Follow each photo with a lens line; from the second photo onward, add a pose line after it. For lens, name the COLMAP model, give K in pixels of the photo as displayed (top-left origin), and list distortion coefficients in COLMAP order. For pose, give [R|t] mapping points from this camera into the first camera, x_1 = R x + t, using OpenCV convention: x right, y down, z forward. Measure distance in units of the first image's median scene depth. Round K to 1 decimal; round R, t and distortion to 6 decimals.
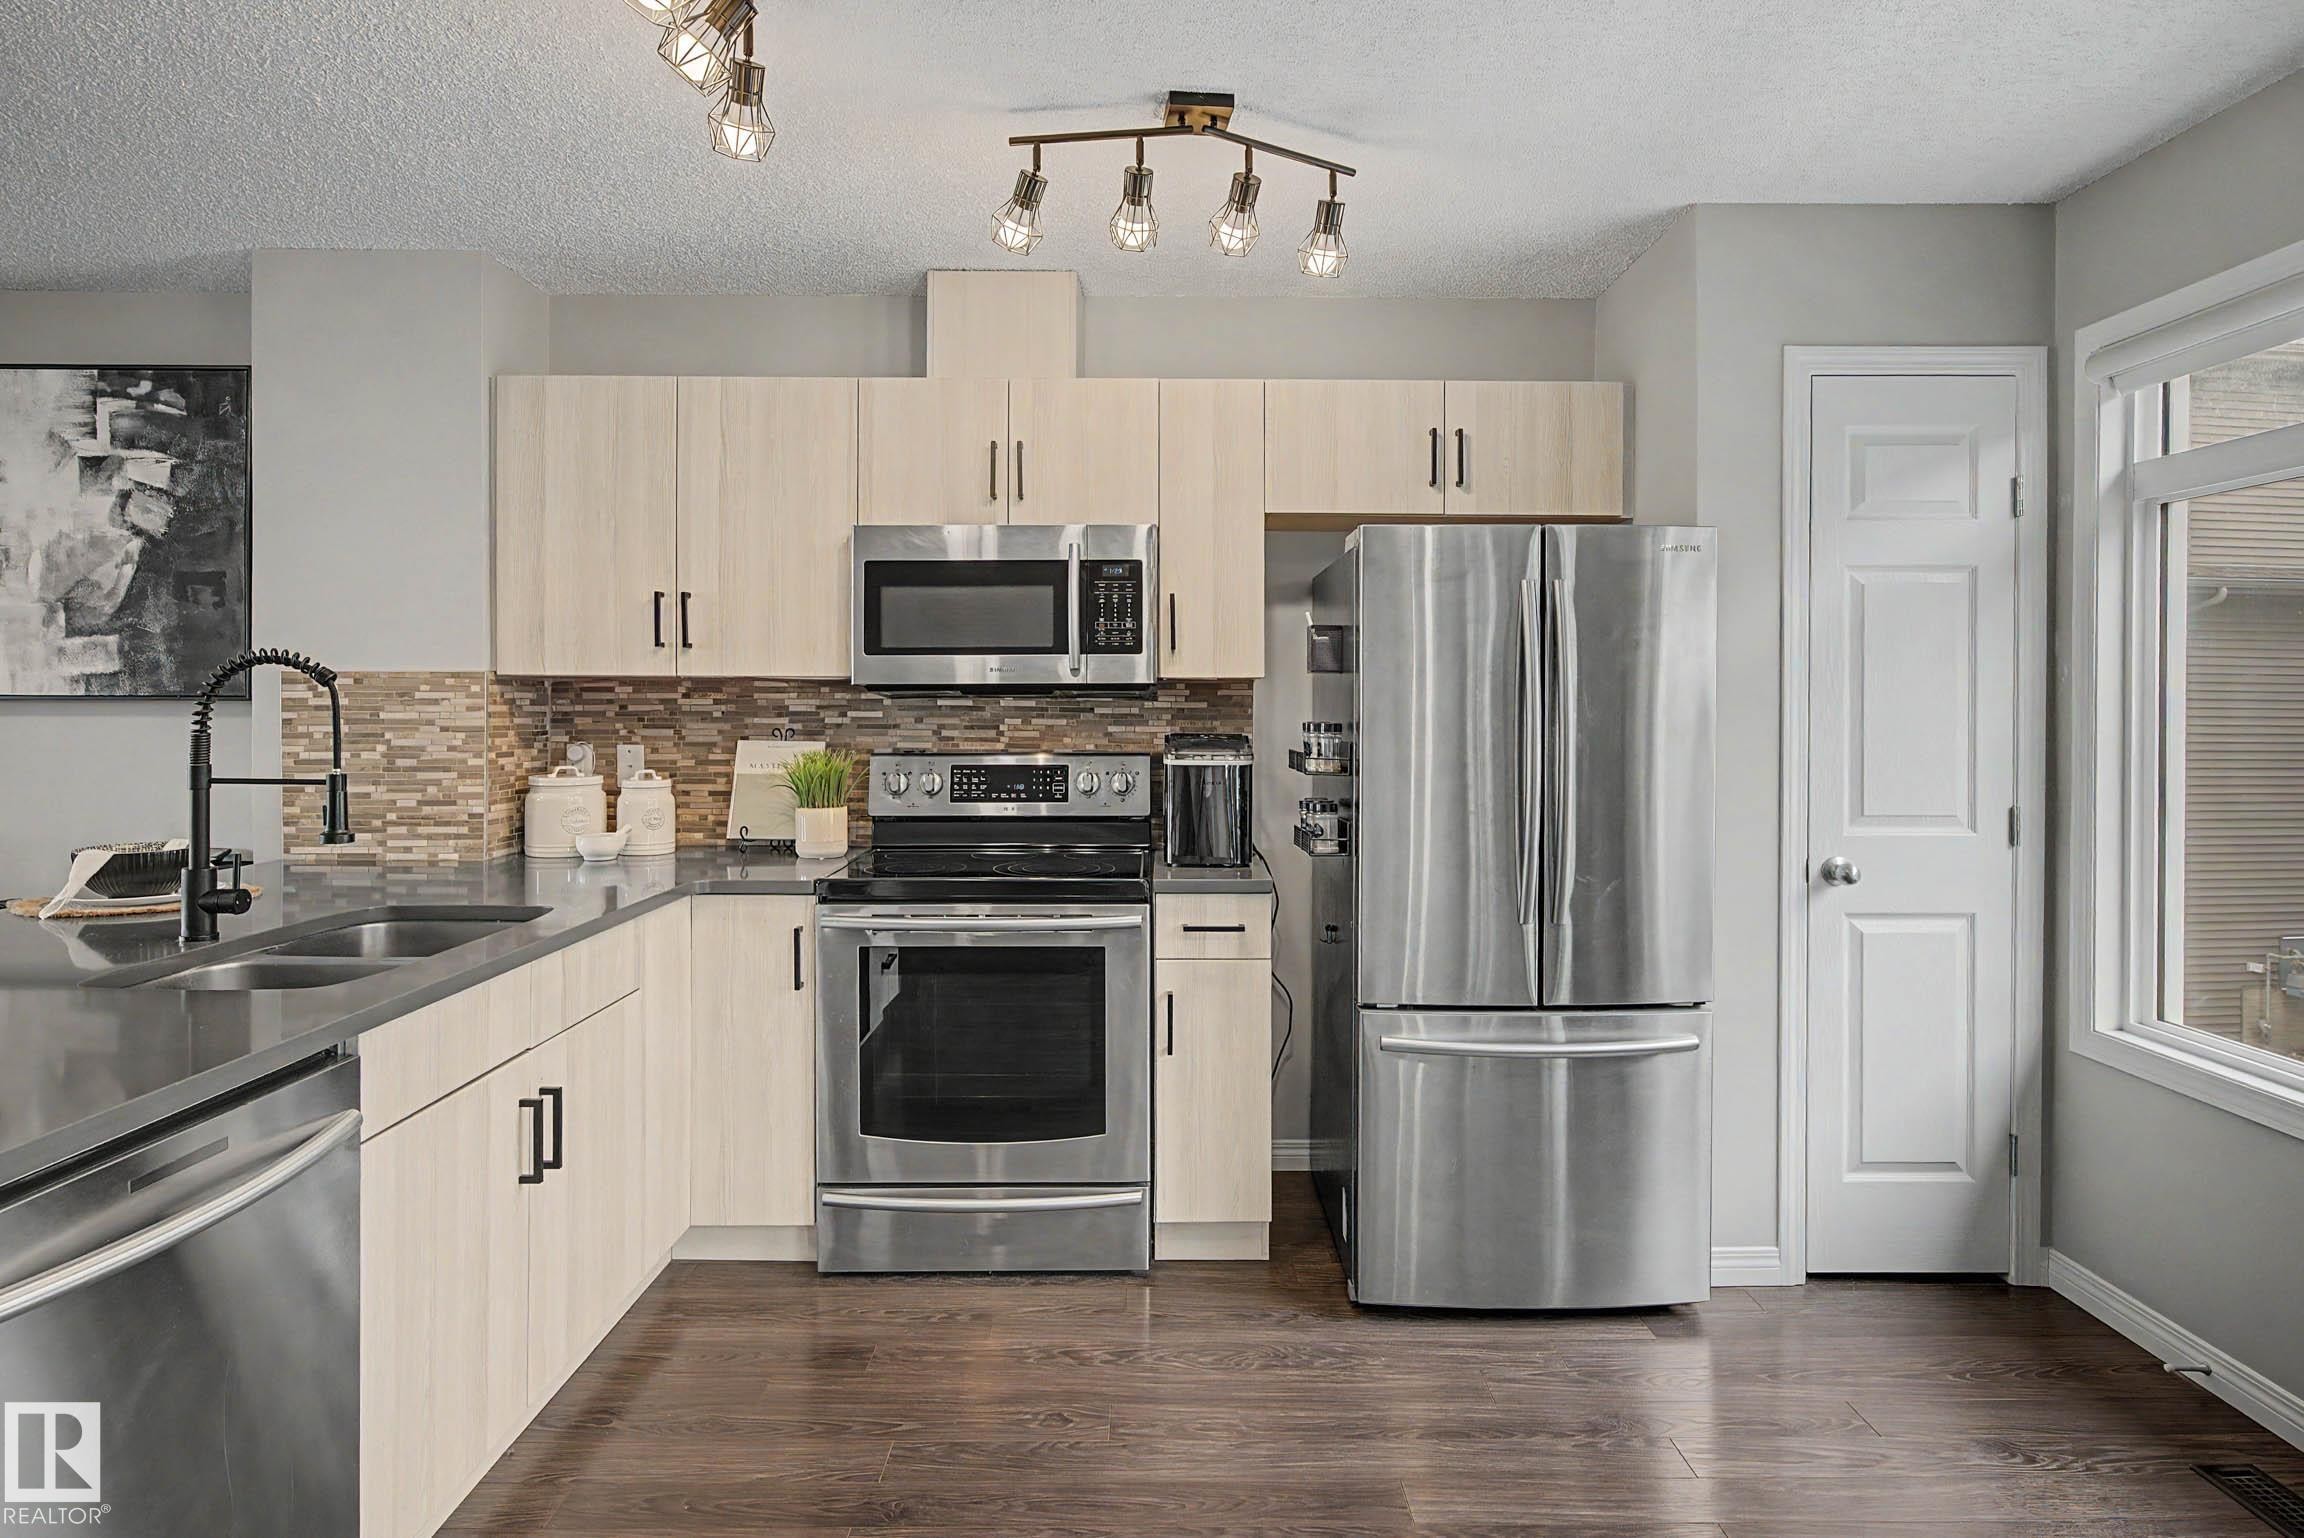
lens RADIAL K [[1259.8, 0, 1160.0], [0, 1259.8, 716.4], [0, 0, 1]] dist [-0.002737, 0.001699]
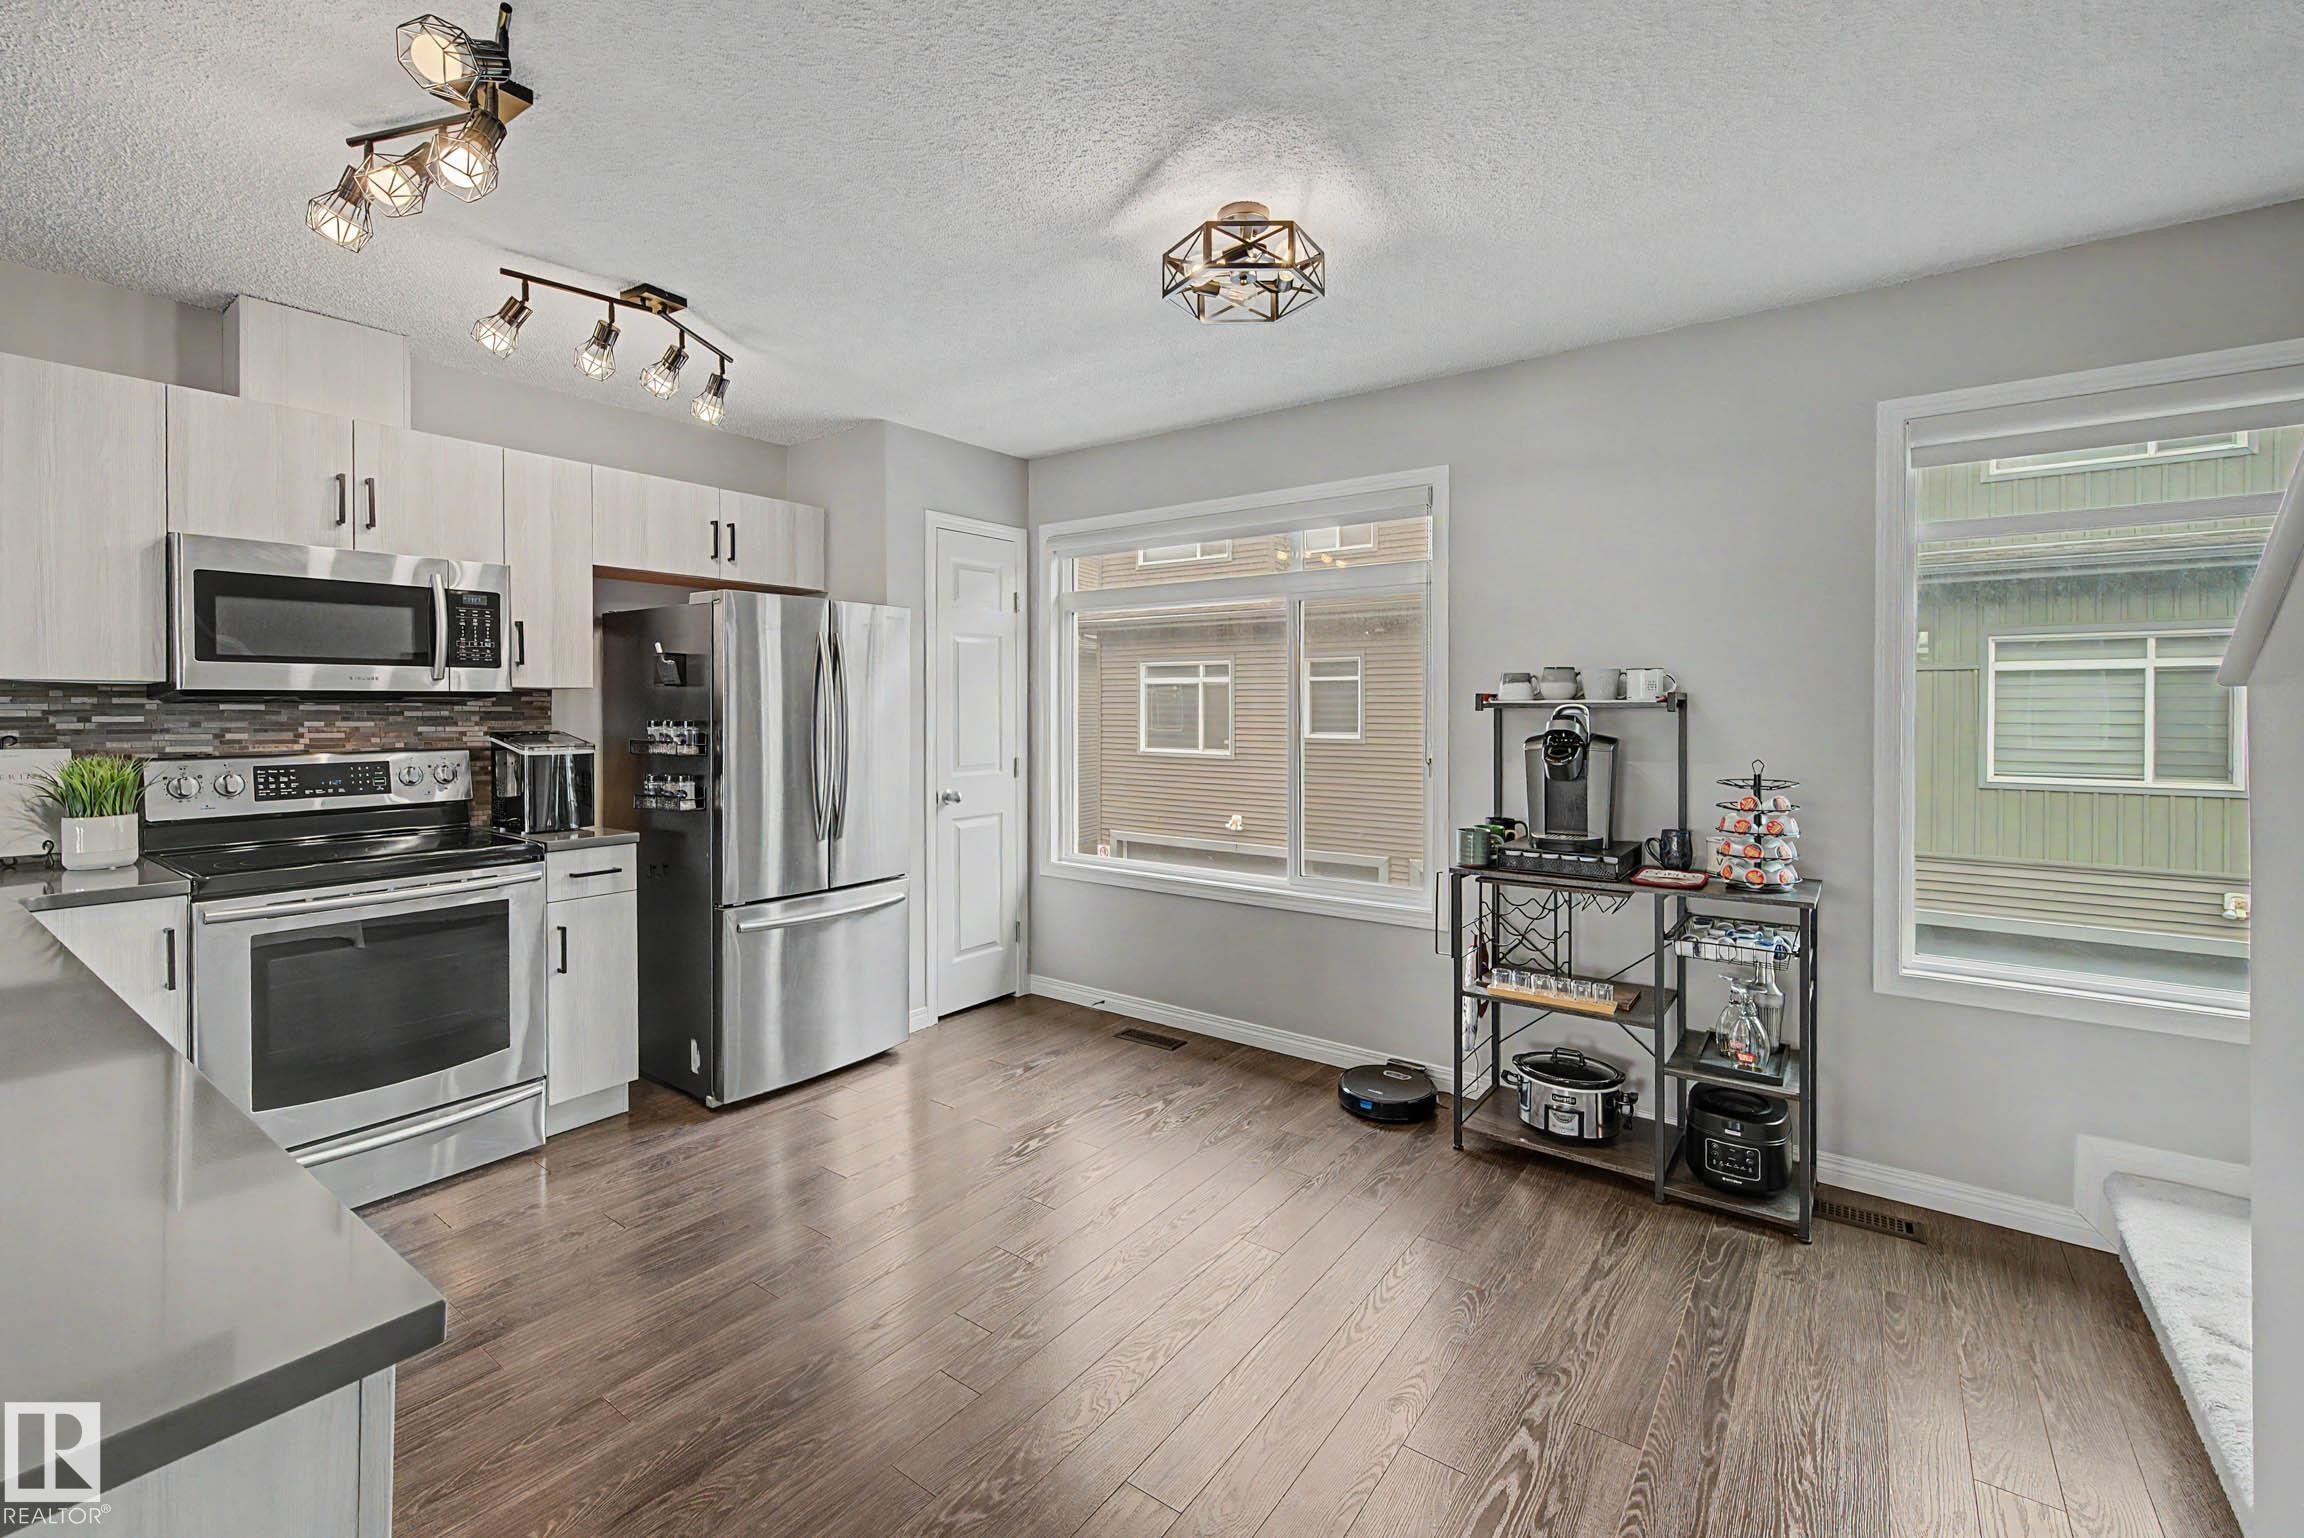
lens RADIAL K [[971.6, 0, 1146.4], [0, 971.6, 715.6], [0, 0, 1]] dist [-0.003218, 0.000539]
pose [[0.605943, -0.009894, 0.795447, -0.386049], [0.009804, 0.999940, 0.004968, -0.000577], [-0.795448, 0.004788, 0.606003, -0.092099]]
